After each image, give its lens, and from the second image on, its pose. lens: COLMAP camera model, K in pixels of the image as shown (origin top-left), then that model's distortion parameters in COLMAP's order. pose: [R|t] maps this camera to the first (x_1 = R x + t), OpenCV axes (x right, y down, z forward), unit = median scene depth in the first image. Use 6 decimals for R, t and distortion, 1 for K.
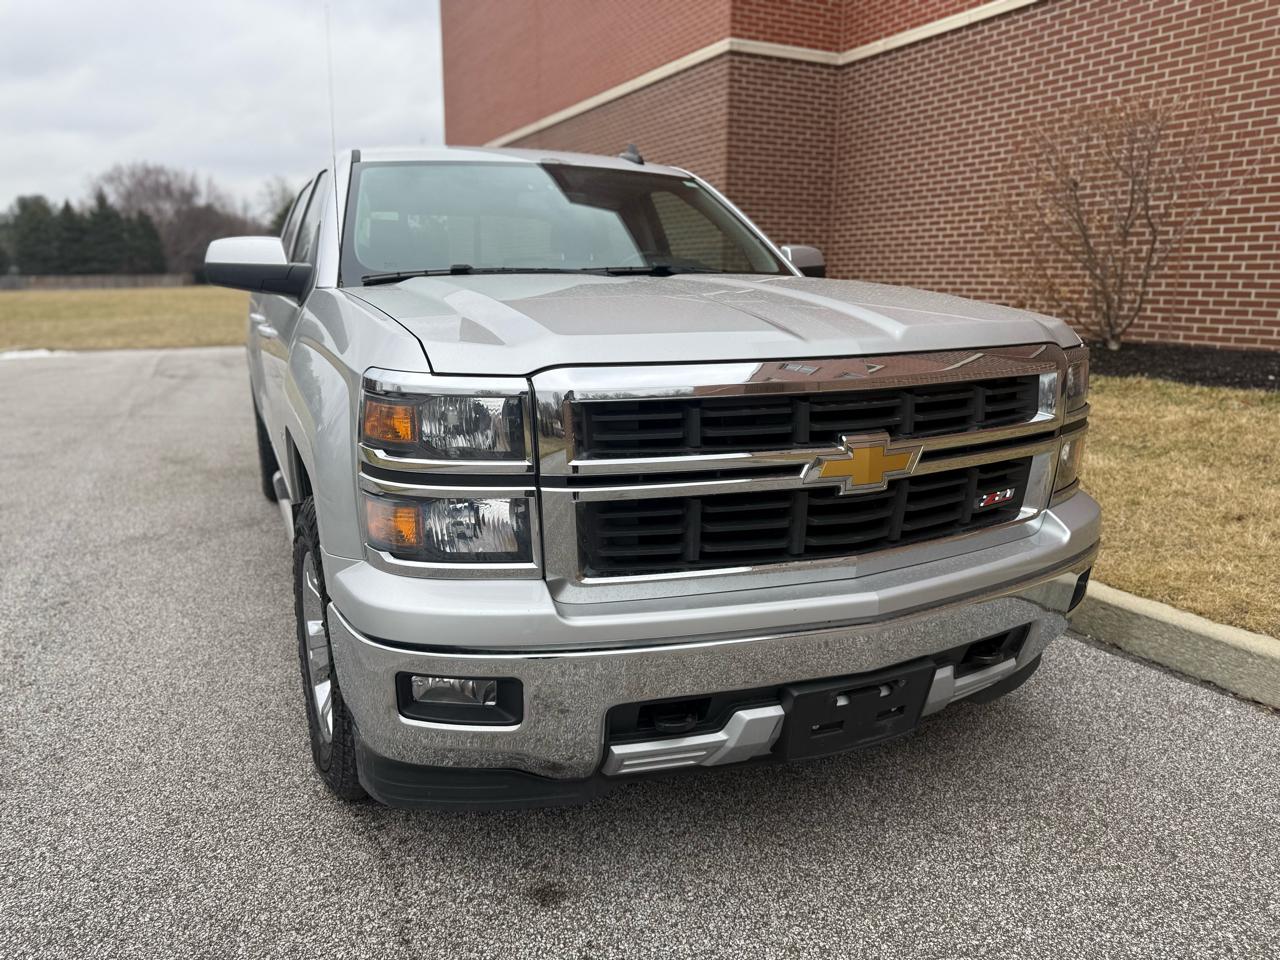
lens RADIAL K [[905.6, 0, 638.3], [0, 905.6, 473.0], [0, 0, 1]] dist [0.008691, -0.009048]
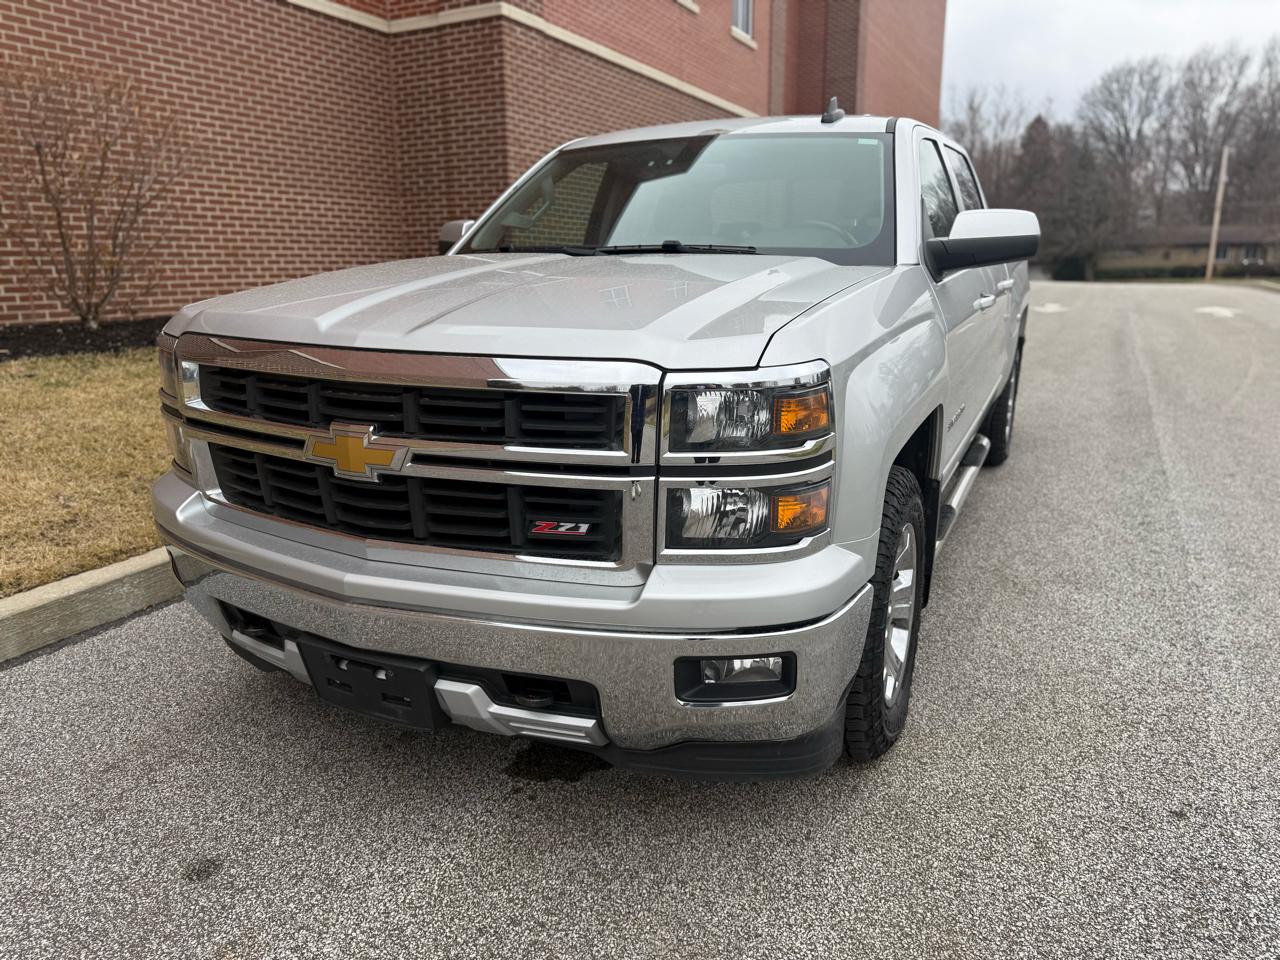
lens RADIAL K [[910.2, 0, 629.2], [0, 910.2, 482.1], [0, 0, 1]] dist [-0.011658, 0.009731]
pose [[-0.598736, -0.184319, 0.779449, -0.484926], [0.173565, 0.920179, 0.350922, -0.182779], [-0.781914, 0.345395, -0.518953, 0.896673]]
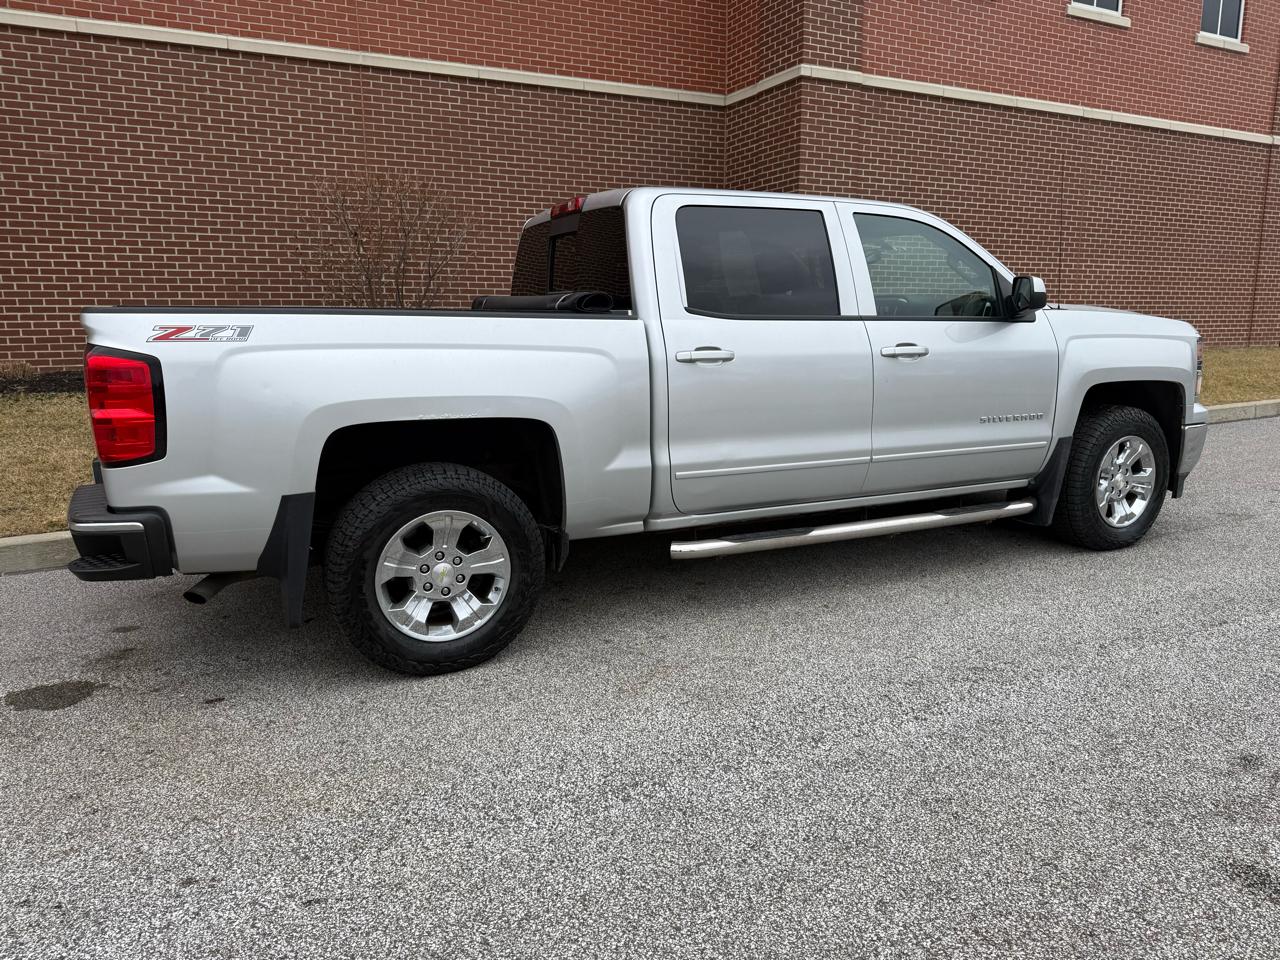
lens RADIAL K [[902.6, 0, 637.7], [0, 902.6, 483.4], [0, 0, 1]] dist [0.011906, -0.013554]
pose [[-0.017224, -0.185558, 0.982482, -0.622309], [0.215853, 0.958767, 0.184863, -0.112394], [-0.976274, 0.215255, 0.023540, 0.539090]]
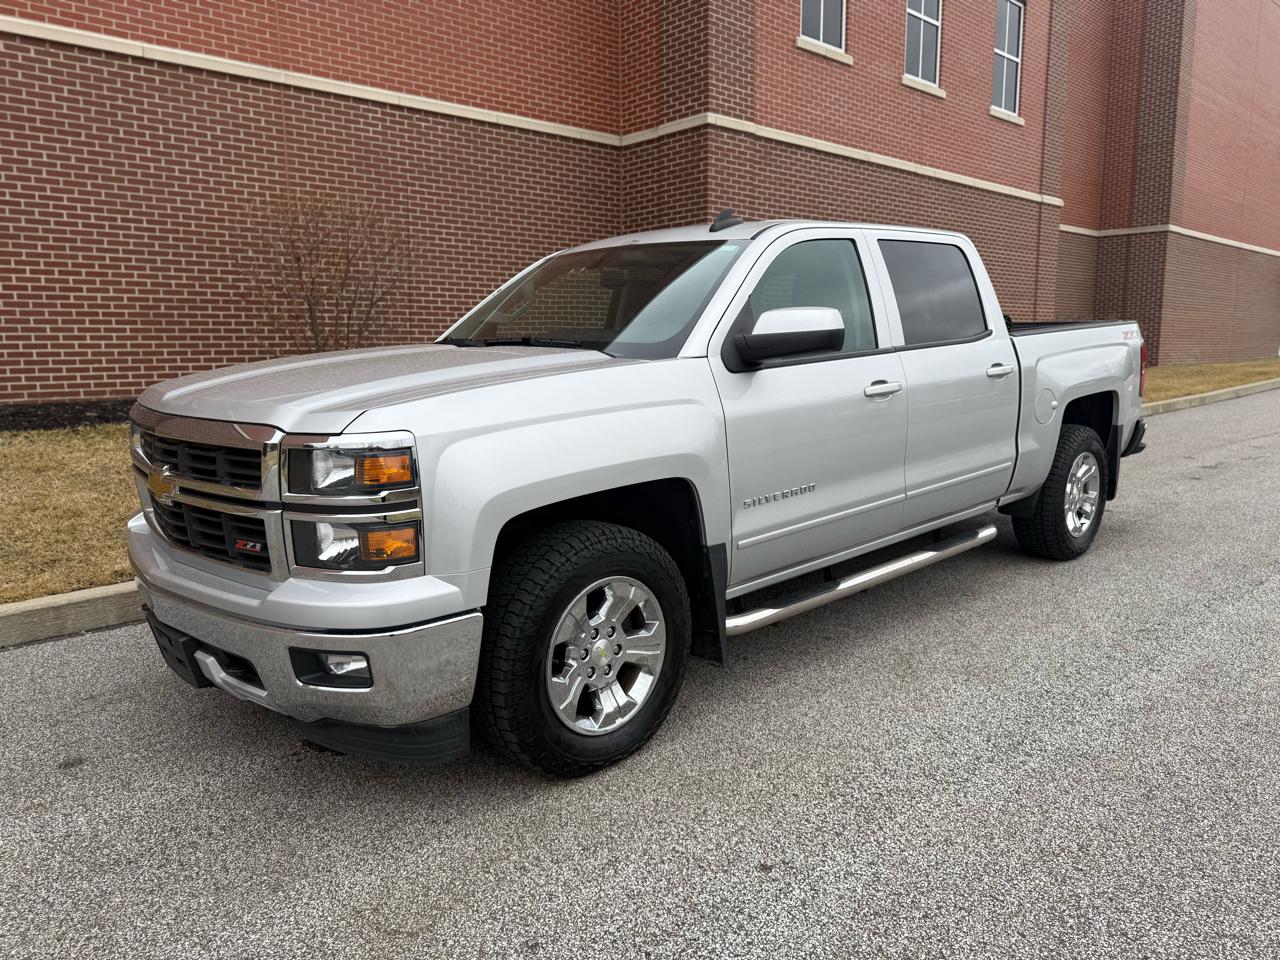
lens RADIAL K [[902.0, 0, 632.8], [0, 902.0, 482.7], [0, 0, 1]] dist [0.010026, -0.013141]
pose [[-0.276947, -0.145182, 0.949854, -0.618381], [0.208169, 0.955978, 0.206814, -0.156337], [-0.938065, 0.255007, -0.234533, 0.754287]]
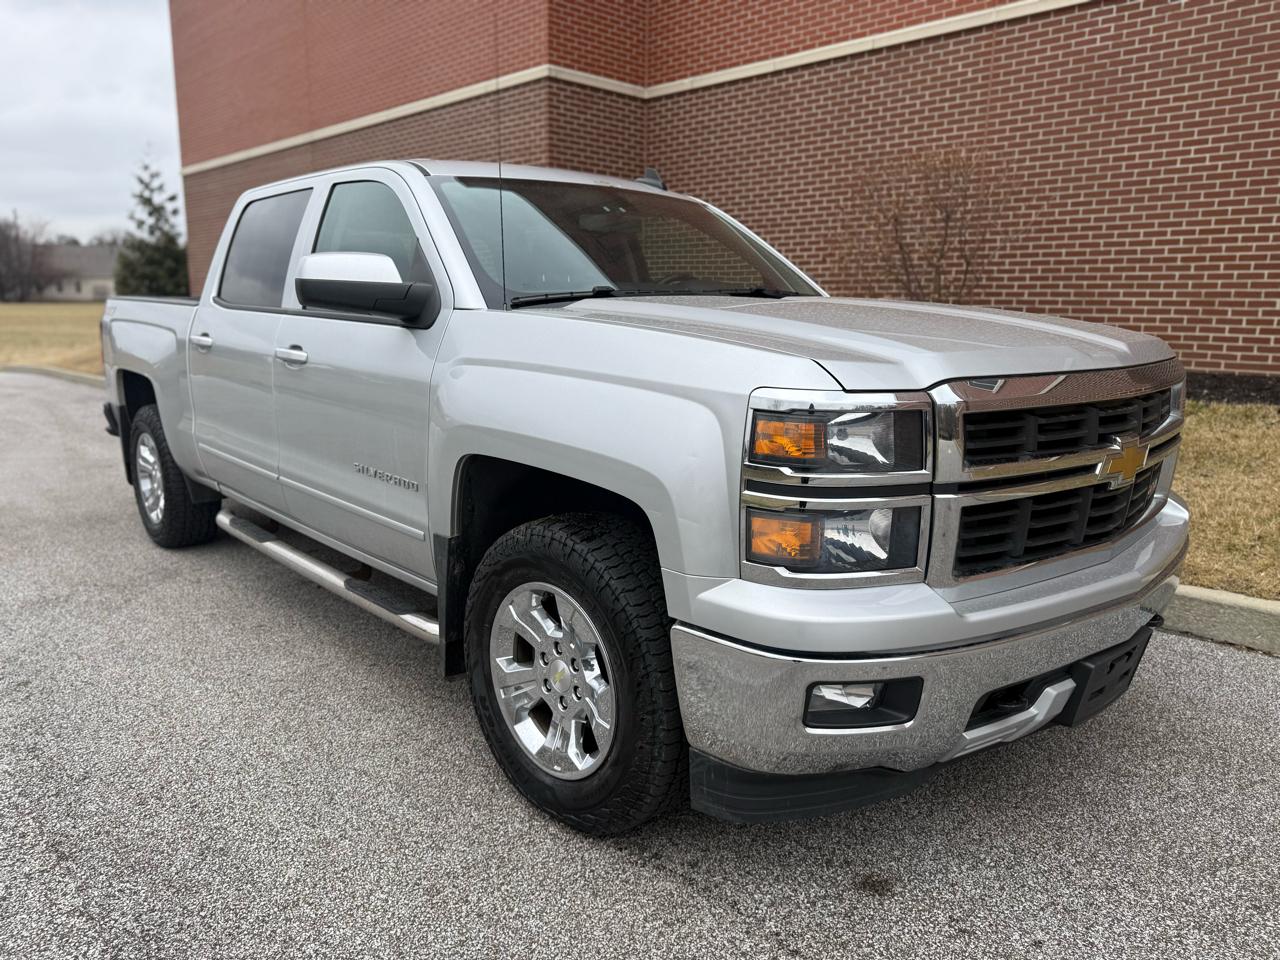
lens RADIAL K [[901.3, 0, 641.3], [0, 901.3, 482.0], [0, 0, 1]] dist [0.014079, -0.014890]
pose [[0.953489, -0.051081, 0.297069, -0.140870], [0.055001, 0.998475, -0.004845, -0.002544], [-0.296368, 0.020959, 0.954844, 0.015229]]
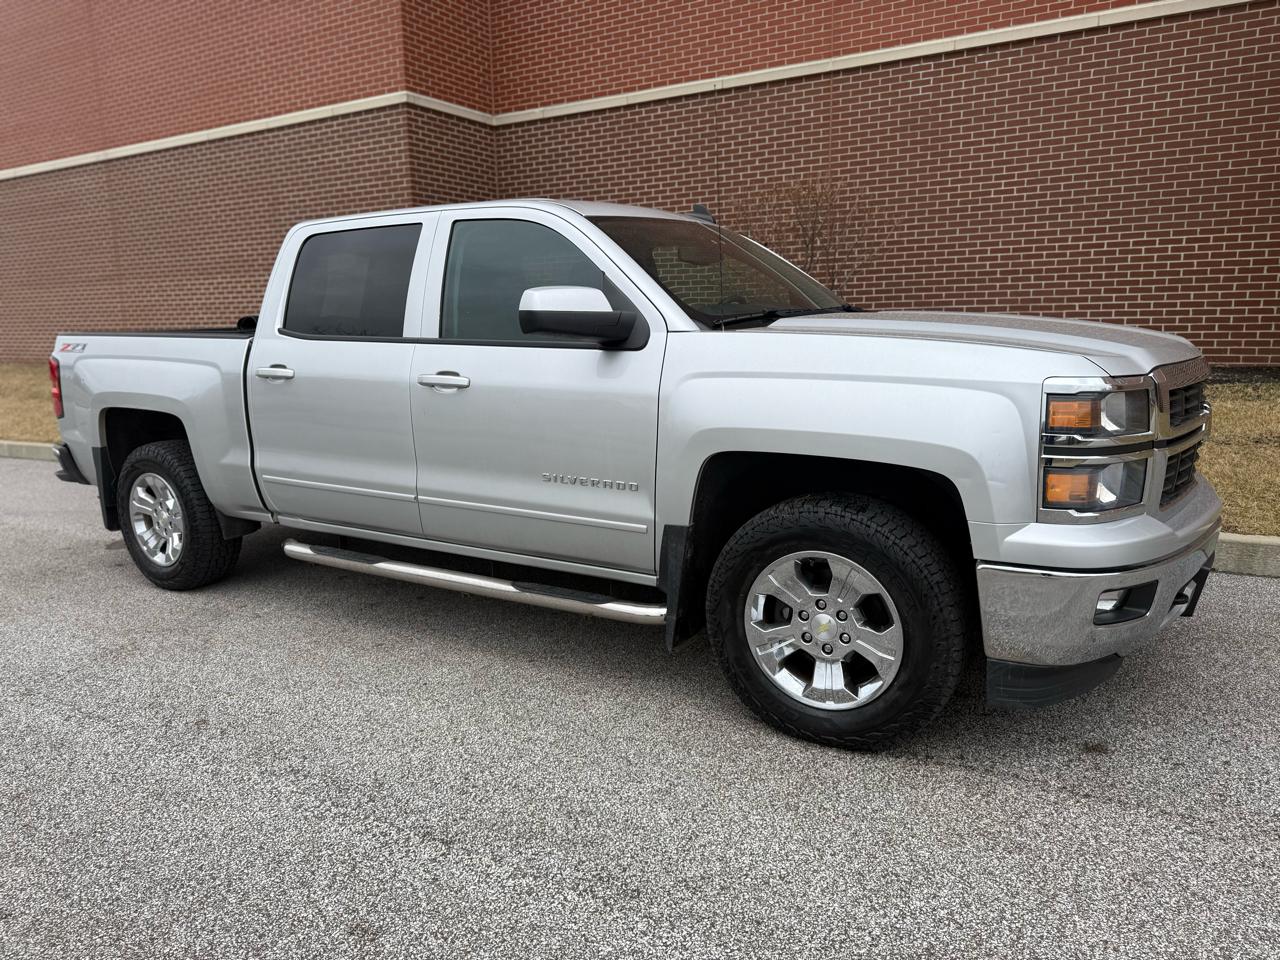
lens RADIAL K [[896.0, 0, 640.0], [0, 896.0, 476.9], [0, 0, 1]] dist [0.027869, -0.031057]
pose [[0.840448, -0.112626, 0.530059, -0.301960], [0.134738, 0.990876, -0.003097, -0.009078], [-0.524874, 0.074022, 0.847955, 0.034247]]
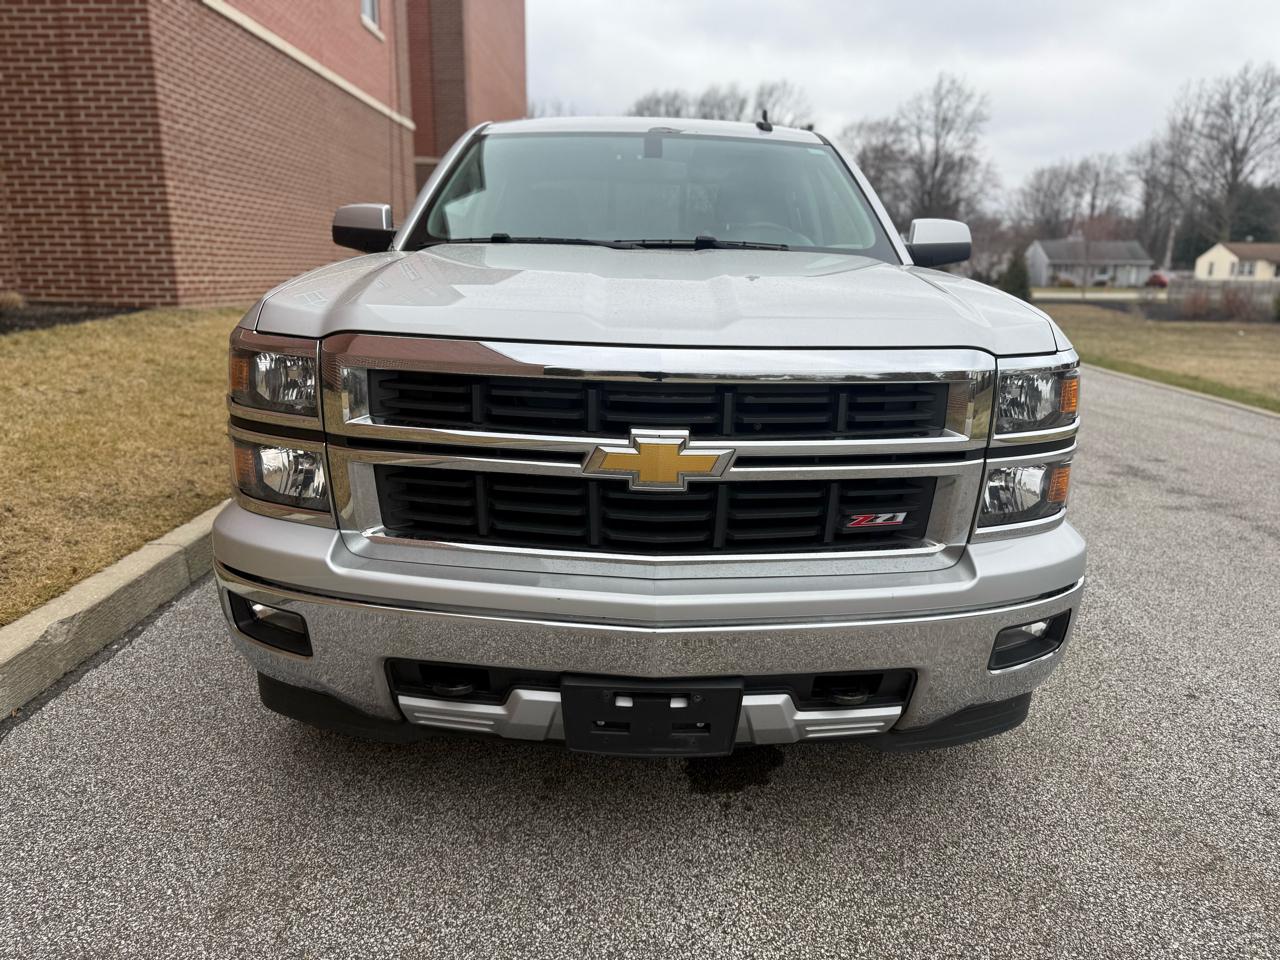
lens RADIAL K [[901.3, 0, 641.3], [0, 901.3, 482.0], [0, 0, 1]] dist [0.014079, -0.014890]
pose [[-0.895871, -0.115300, 0.429094, -0.356473], [0.078928, 0.909086, 0.409064, -0.199230], [-0.437248, 0.400336, -0.805323, 0.990178]]
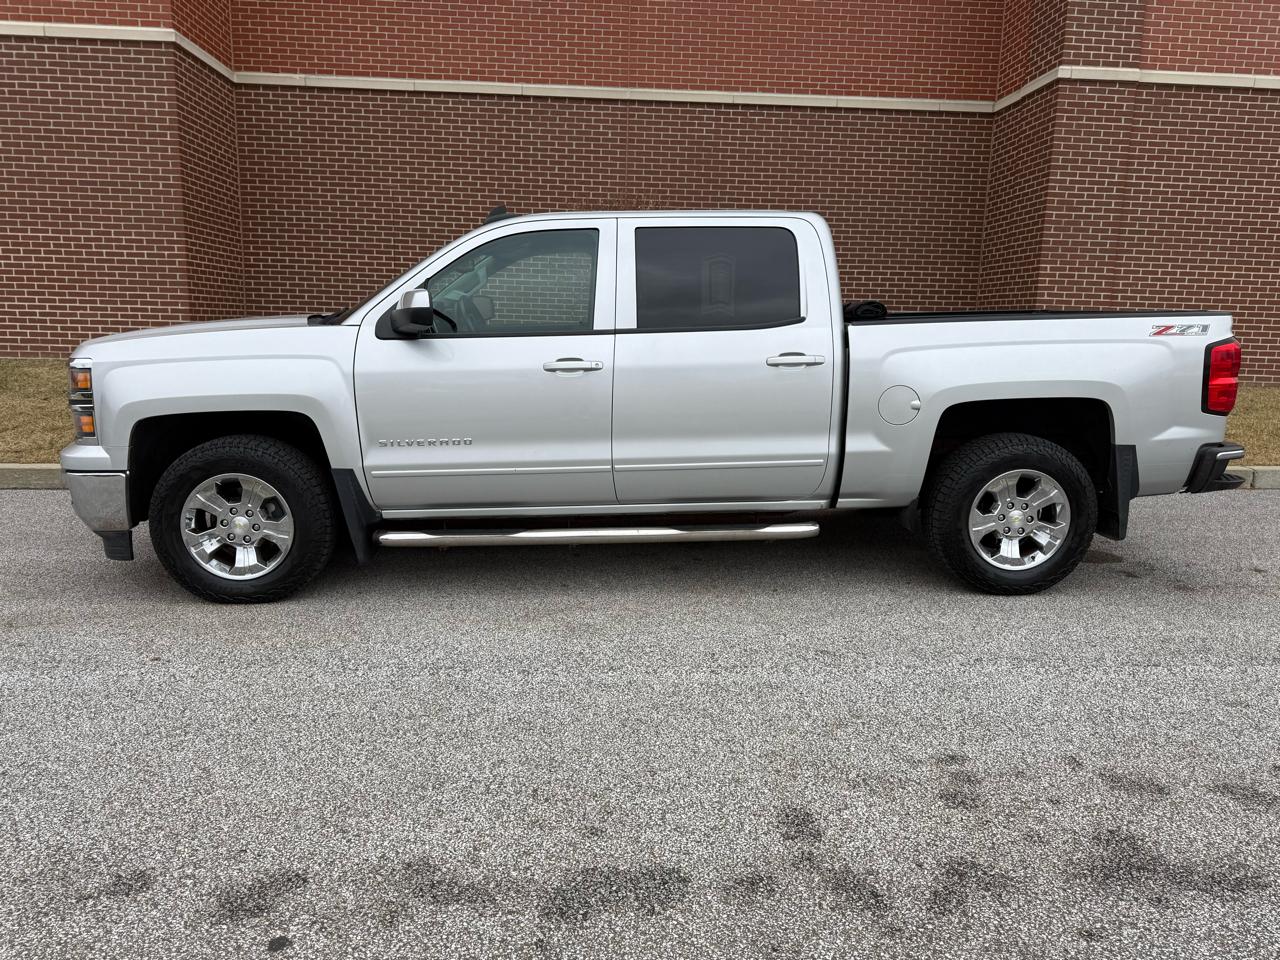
lens RADIAL K [[898.5, 0, 634.8], [0, 898.5, 482.7], [0, 0, 1]] dist [0.018603, -0.019526]
pose [[0.394862, -0.158287, 0.905002, -0.660314], [0.168601, 0.980802, 0.097982, -0.068725], [-0.903138, 0.113895, 0.413969, 0.327751]]
